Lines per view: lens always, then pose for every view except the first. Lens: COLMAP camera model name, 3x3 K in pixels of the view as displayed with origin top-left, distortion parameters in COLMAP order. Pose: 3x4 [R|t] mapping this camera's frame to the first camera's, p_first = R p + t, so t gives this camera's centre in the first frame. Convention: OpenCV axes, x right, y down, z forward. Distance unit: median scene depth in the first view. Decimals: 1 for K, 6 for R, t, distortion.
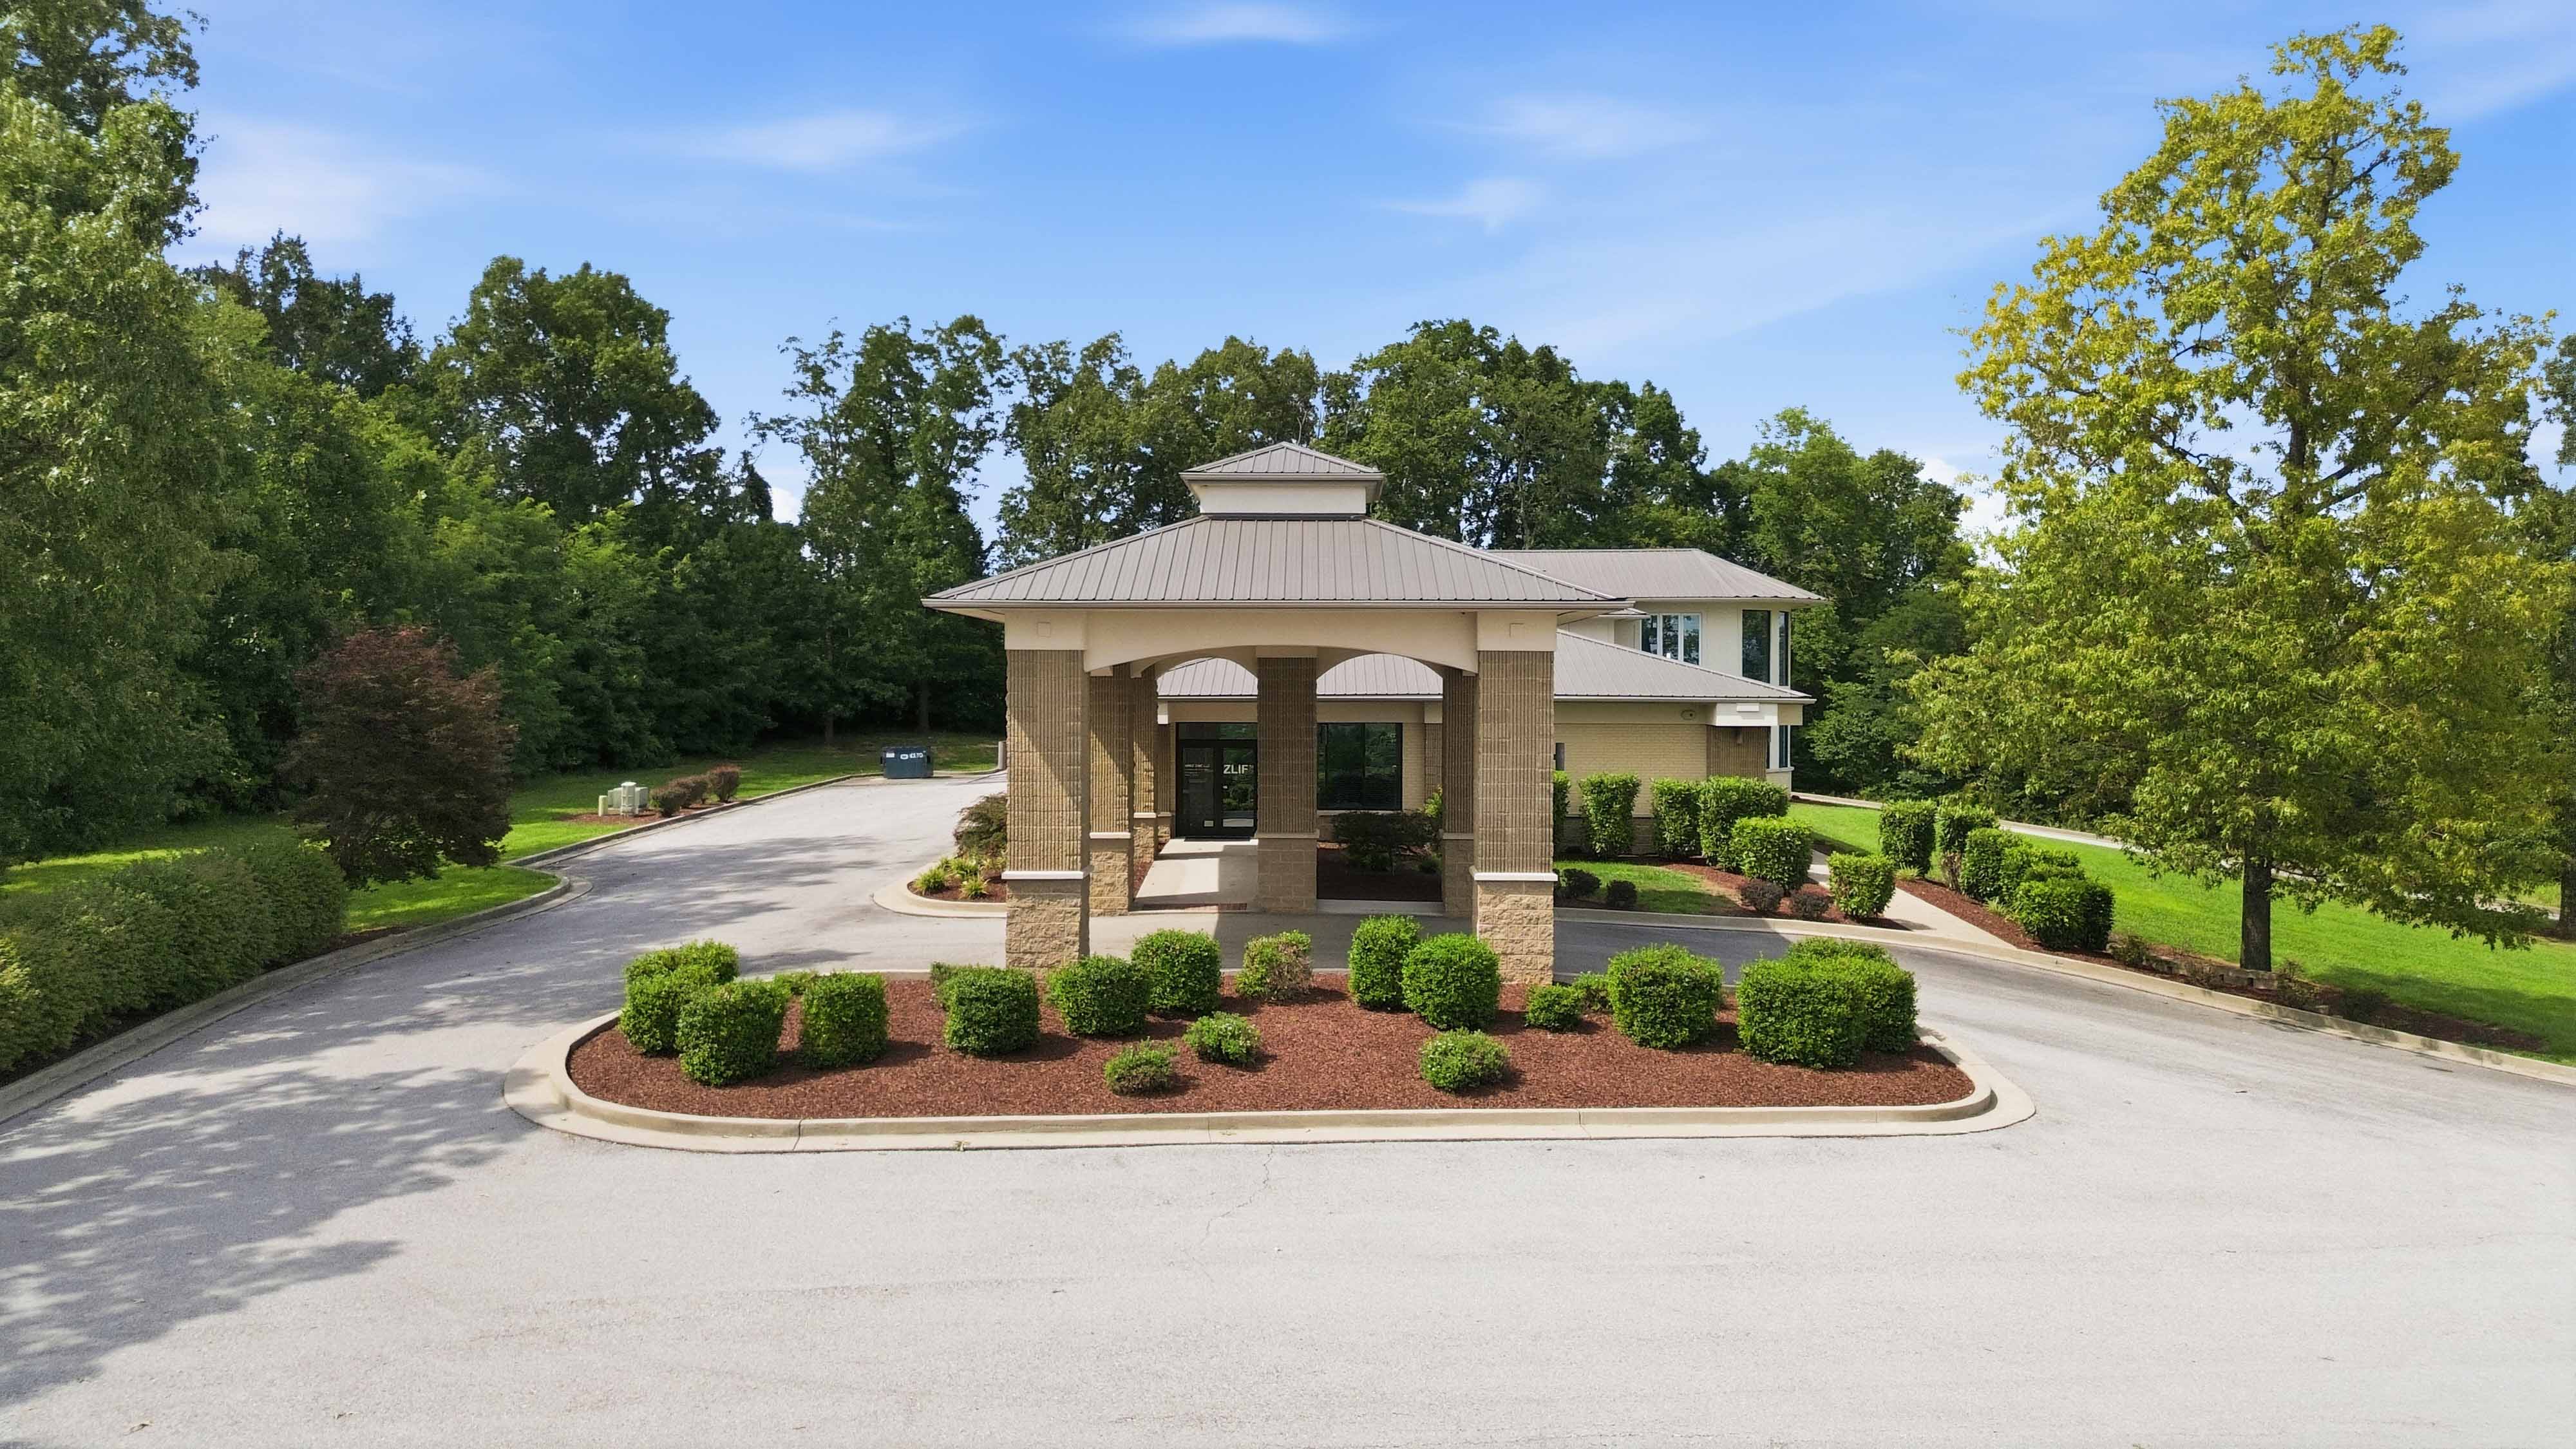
lens RADIAL K [[1818.2, 0, 1288.0], [0, 1818.2, 724.5], [0, 0, 1]] dist [0.081935, -0.061885]
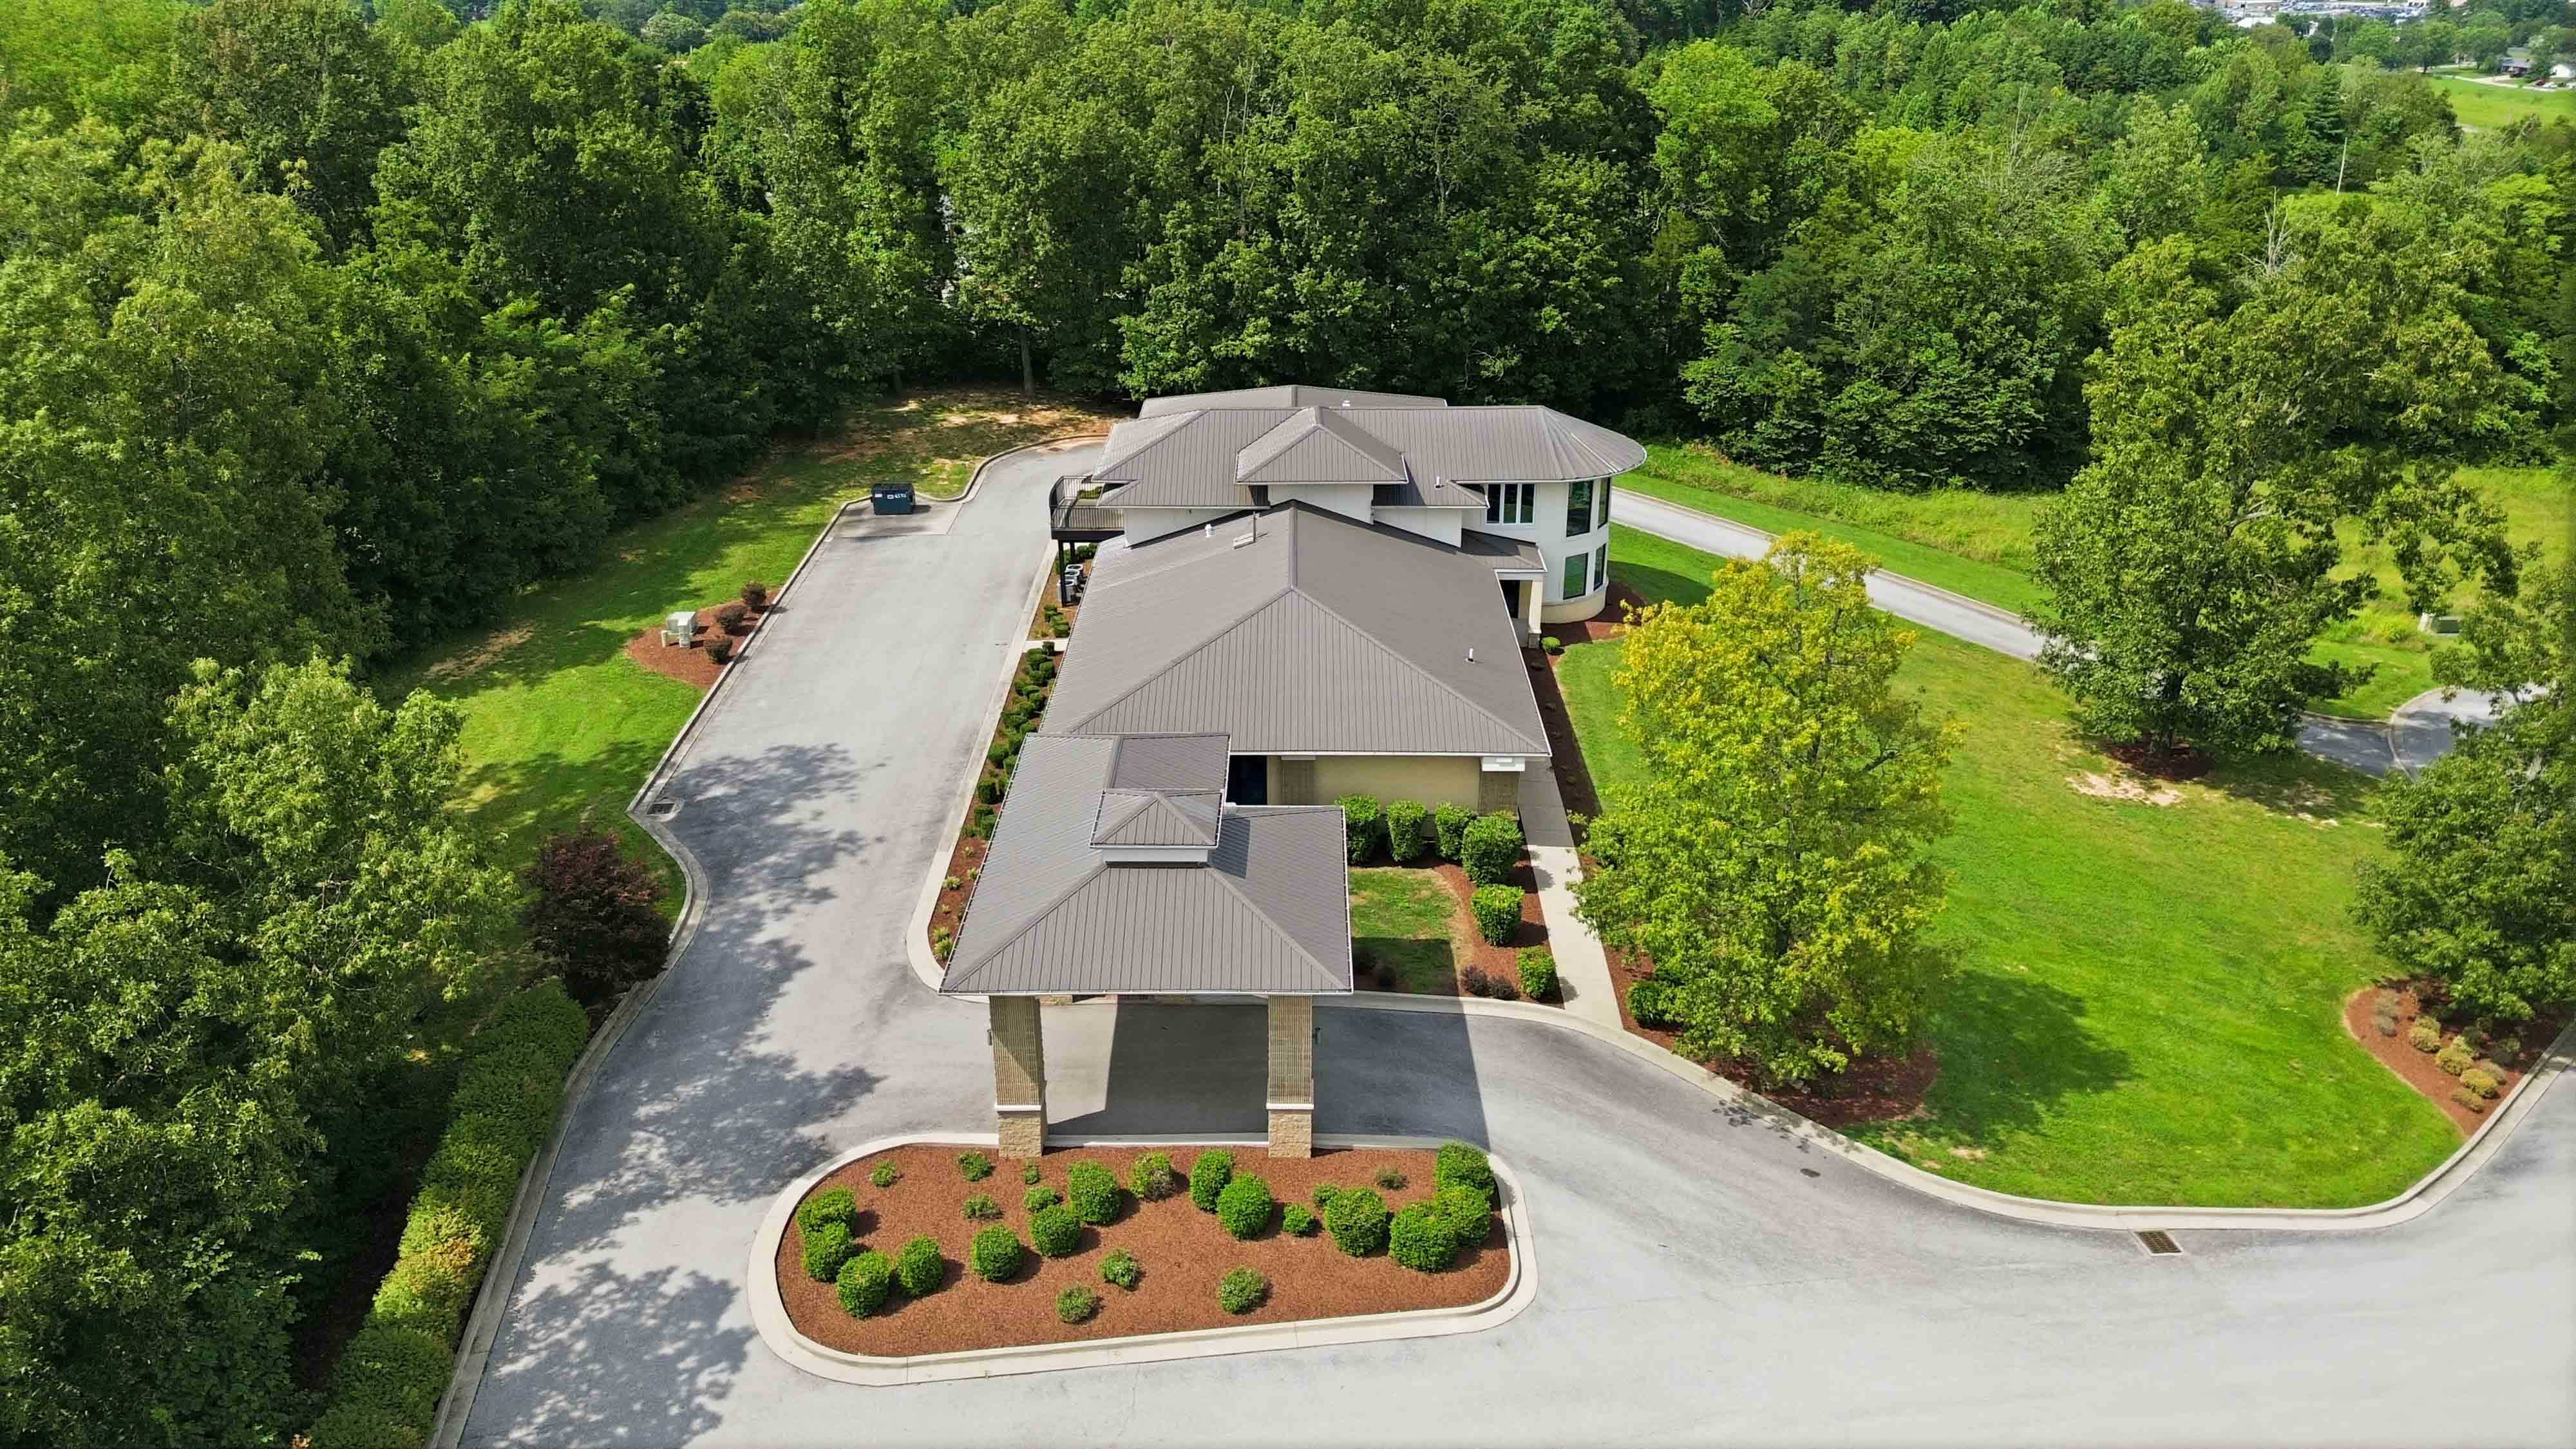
lens RADIAL K [[1809.3, 0, 1288.0], [0, 1809.3, 724.5], [0, 0, 1]] dist [0.062499, -0.054597]
pose [[0.999916, -0.008536, 0.009728, 0.044967], [0.004116, 0.922368, 0.386290, -0.383347], [-0.012270, -0.386218, 0.922326, -0.189954]]
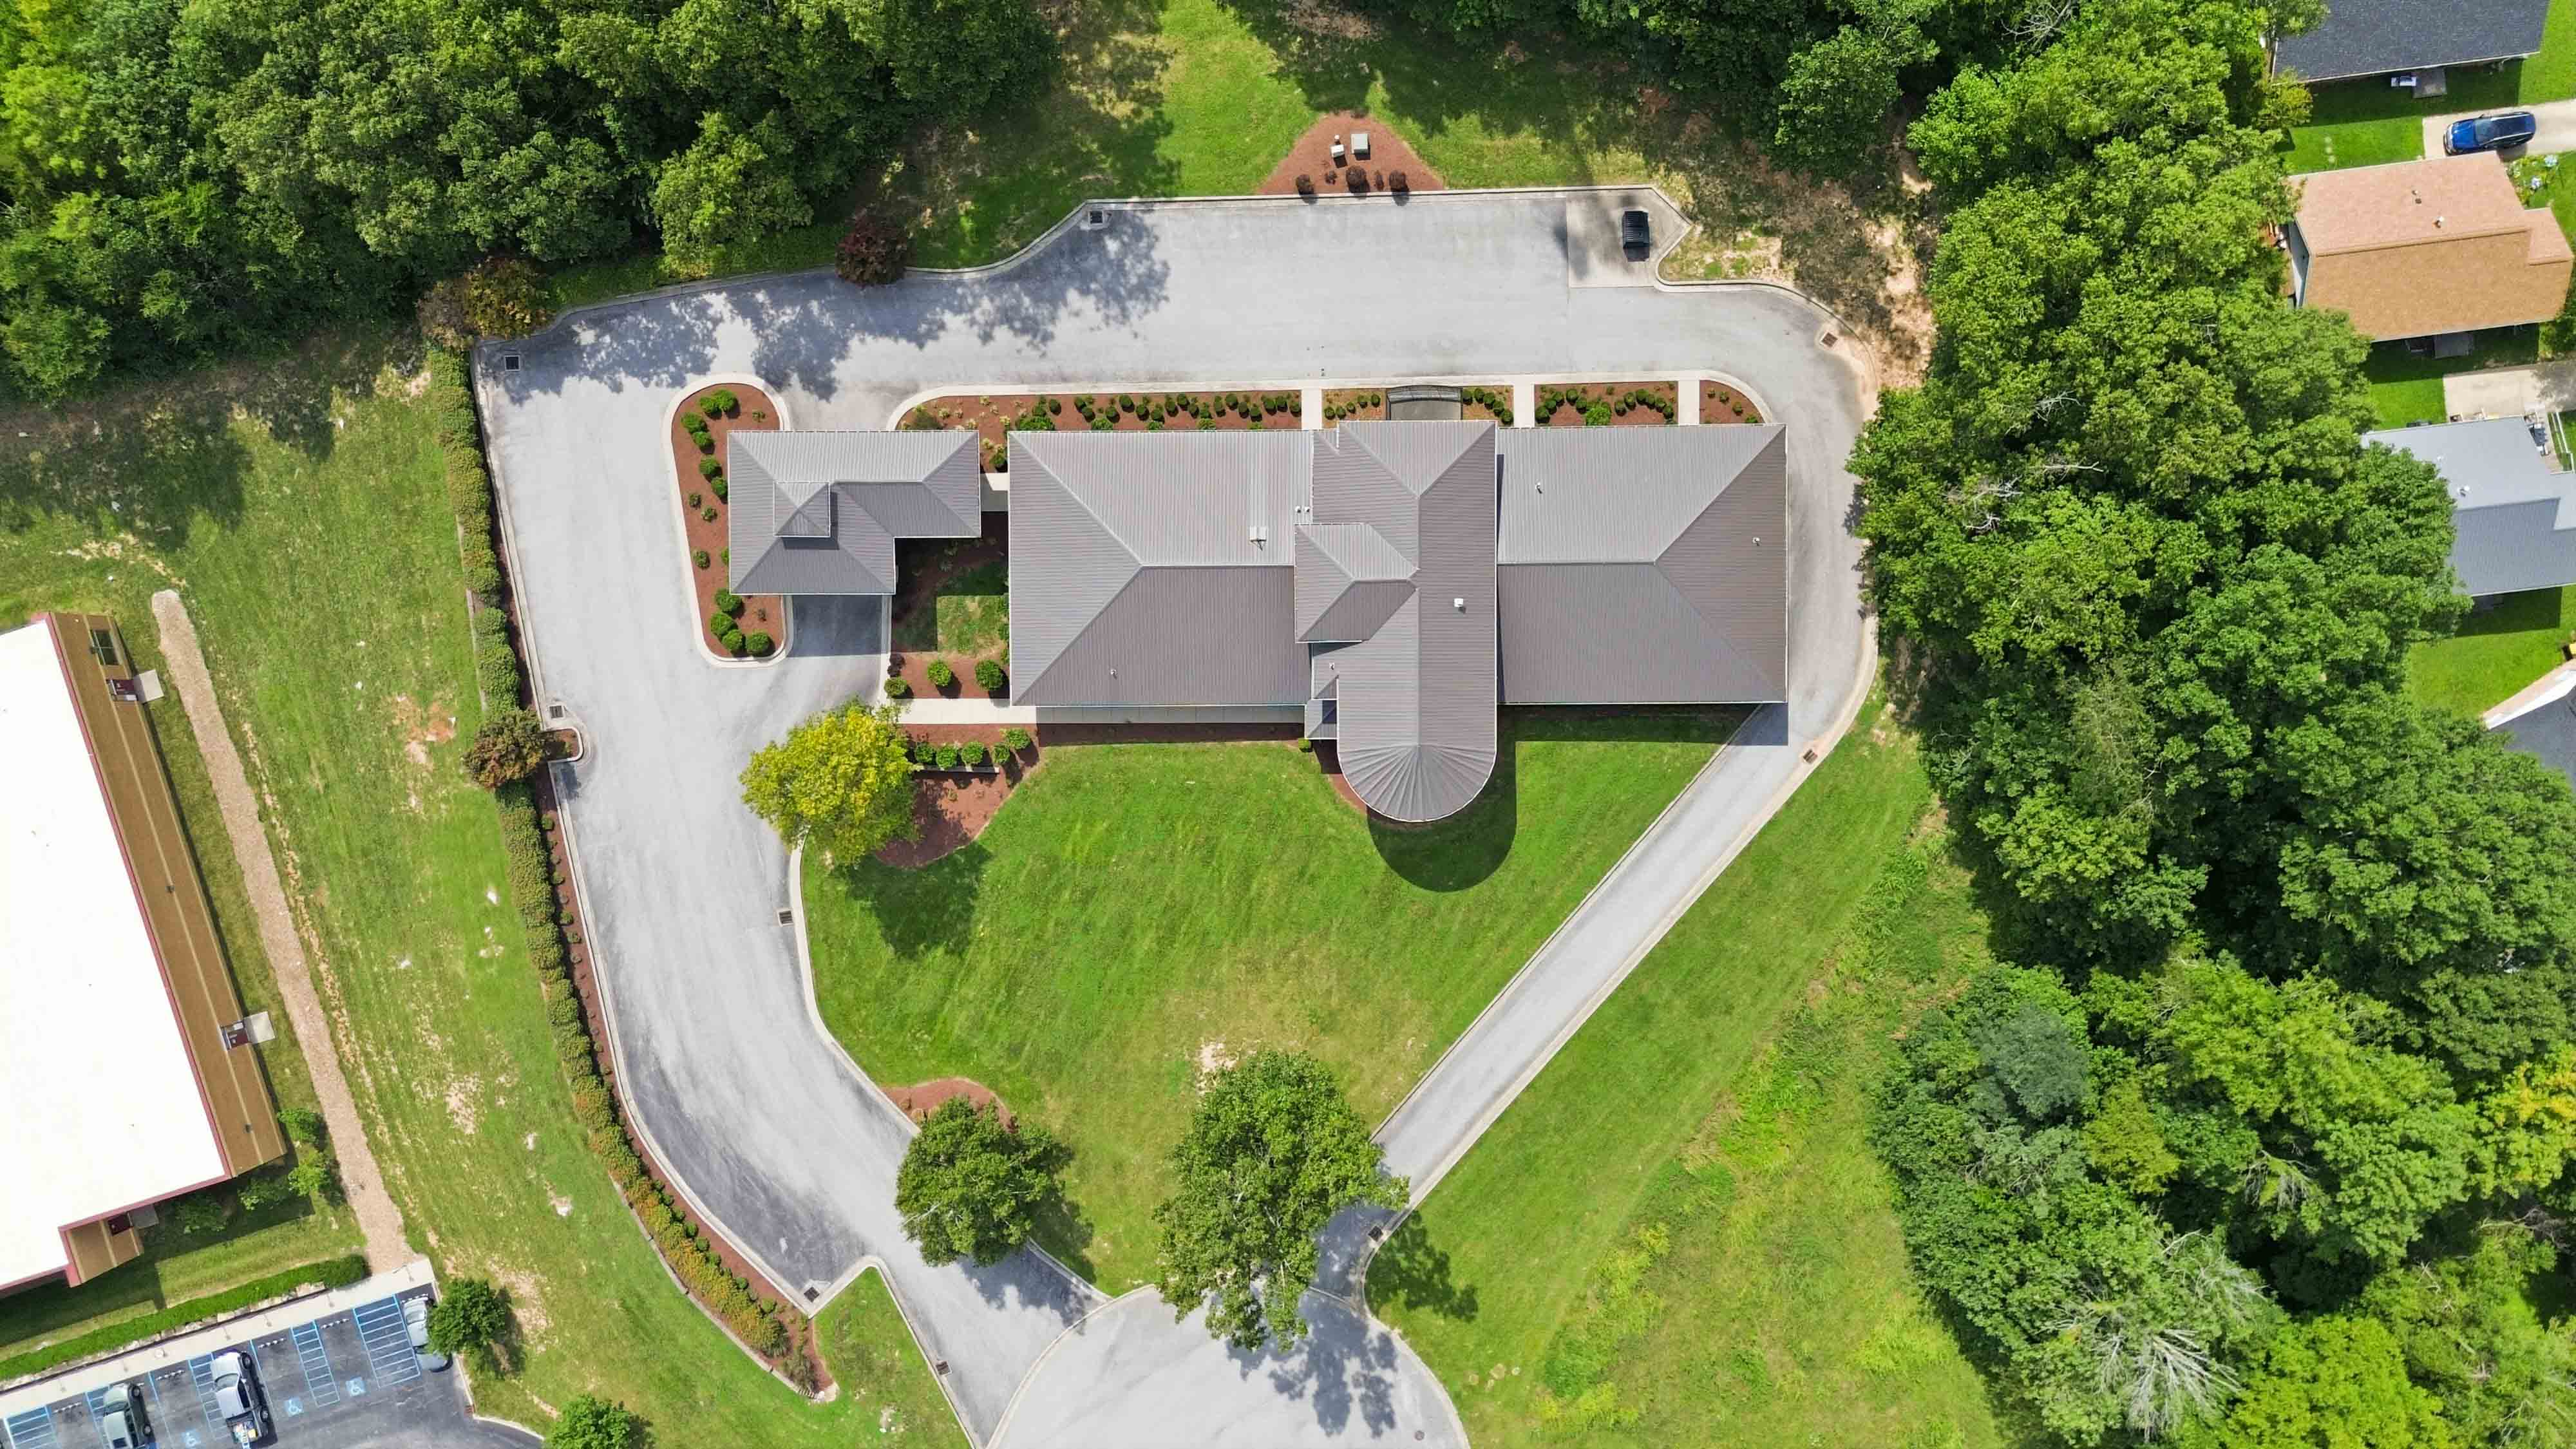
lens RADIAL K [[1803.1, 0, 1288.0], [0, 1803.1, 724.5], [0, 0, 1]] dist [0.094407, -0.122860]
pose [[0.024886, 0.999561, 0.016058, 0.184798], [-0.017348, -0.015629, 0.999727, -1.783265], [0.999540, -0.025158, 0.016951, 0.894556]]
